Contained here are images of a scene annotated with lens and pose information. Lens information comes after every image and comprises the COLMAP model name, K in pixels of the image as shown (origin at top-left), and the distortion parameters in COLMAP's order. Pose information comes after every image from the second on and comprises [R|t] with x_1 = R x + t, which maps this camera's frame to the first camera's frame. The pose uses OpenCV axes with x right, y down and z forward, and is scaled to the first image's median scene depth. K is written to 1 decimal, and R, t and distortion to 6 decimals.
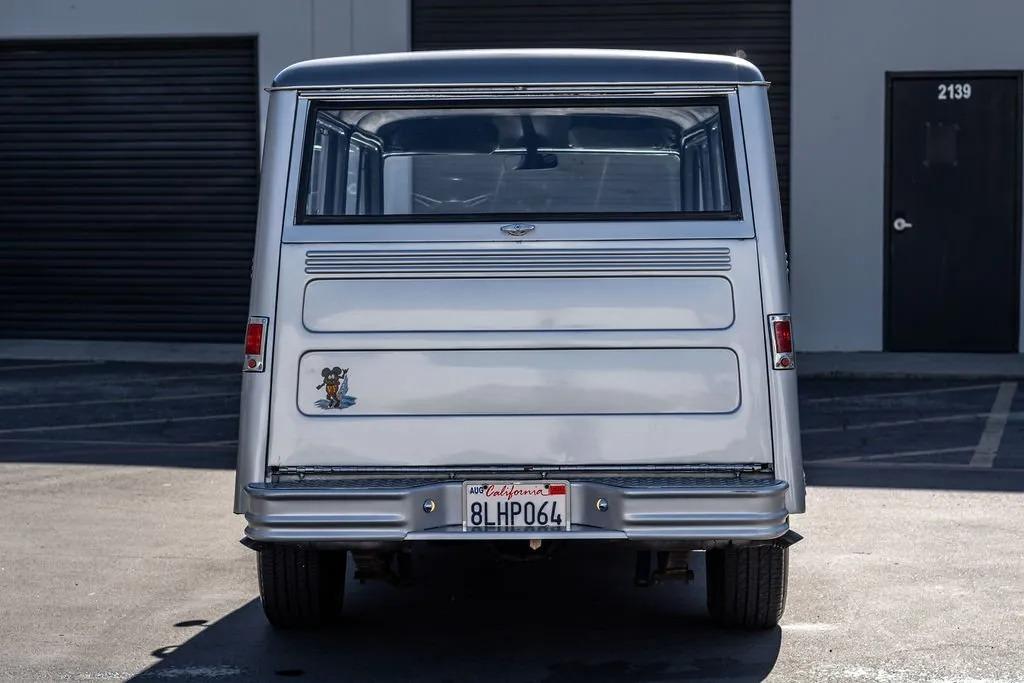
lens RADIAL K [[2305.4, 0, 519.1], [0, 2305.4, 368.4], [0, 0, 1]] dist [0.092621, 0.000000]
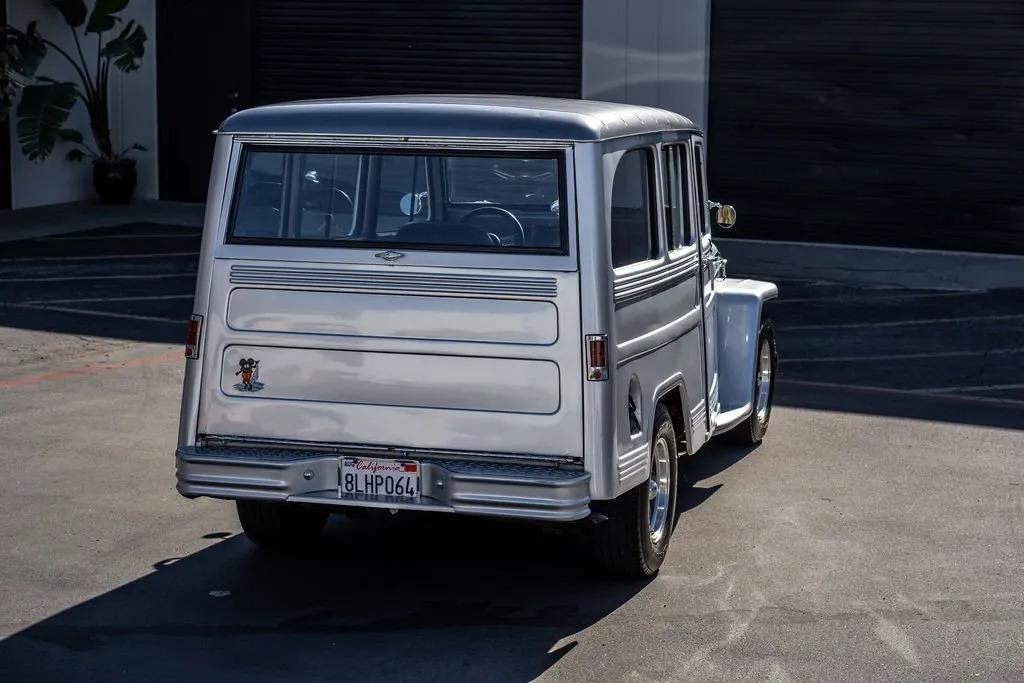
lens RADIAL K [[2137.3, 0, 522.5], [0, 2137.3, 338.1], [0, 0, 1]] dist [0.057176, 0.000000]
pose [[0.967488, 0.051895, -0.247534, 0.353038], [-0.034905, 0.996755, 0.072538, -0.101675], [0.250495, -0.061539, 0.966160, -0.090769]]
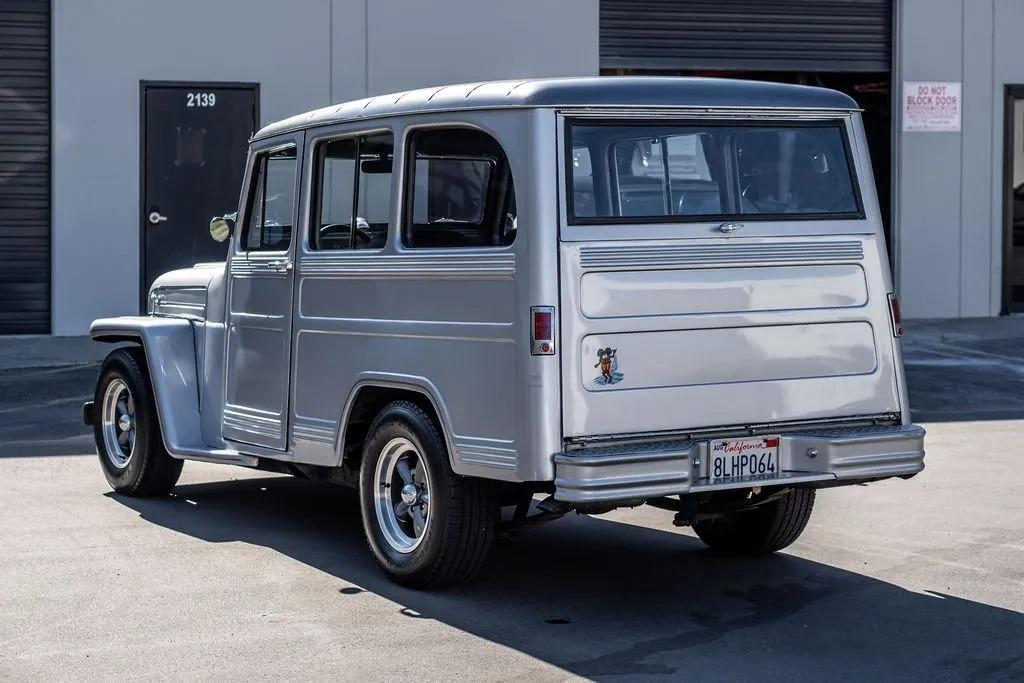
lens RADIAL K [[2137.3, 0, 517.1], [0, 2137.3, 238.3], [0, 0, 1]] dist [0.057176, 0.000000]
pose [[0.846957, -0.009382, 0.531578, -0.685511], [0.036245, 0.998537, -0.040126, -0.014109], [-0.530424, 0.053252, 0.846058, 0.116793]]
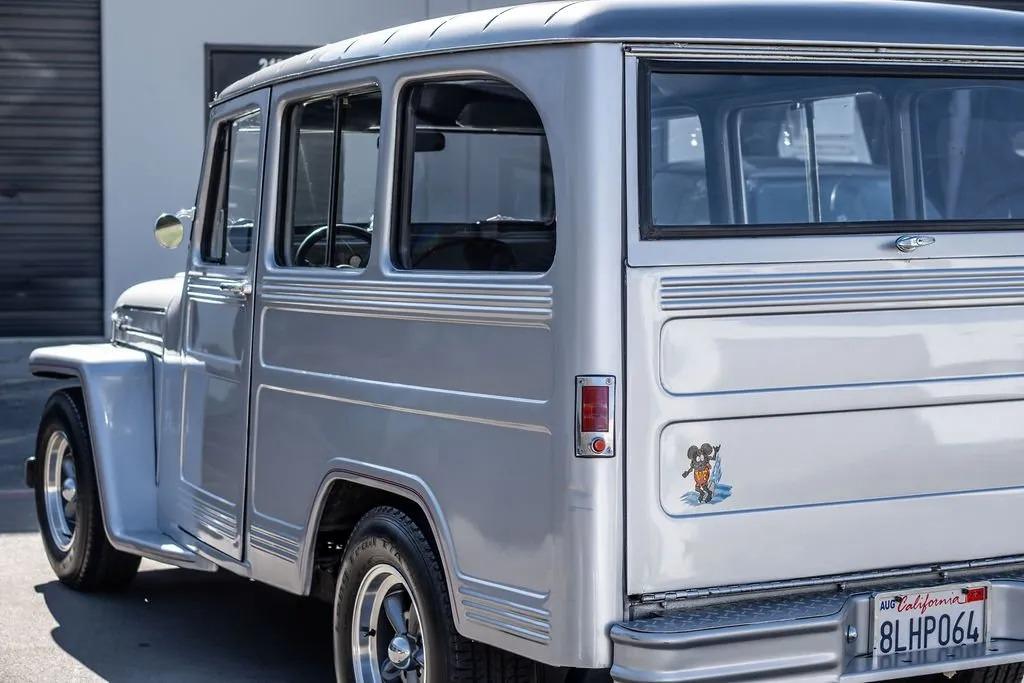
lens RADIAL K [[2137.3, 0, 512.5], [0, 2137.3, 351.5], [0, 0, 1]] dist [0.057176, 0.000000]
pose [[0.883361, -0.032999, 0.467529, -0.430870], [0.027115, 0.999446, 0.019311, -0.042431], [-0.467907, -0.004382, 0.883767, 0.458064]]
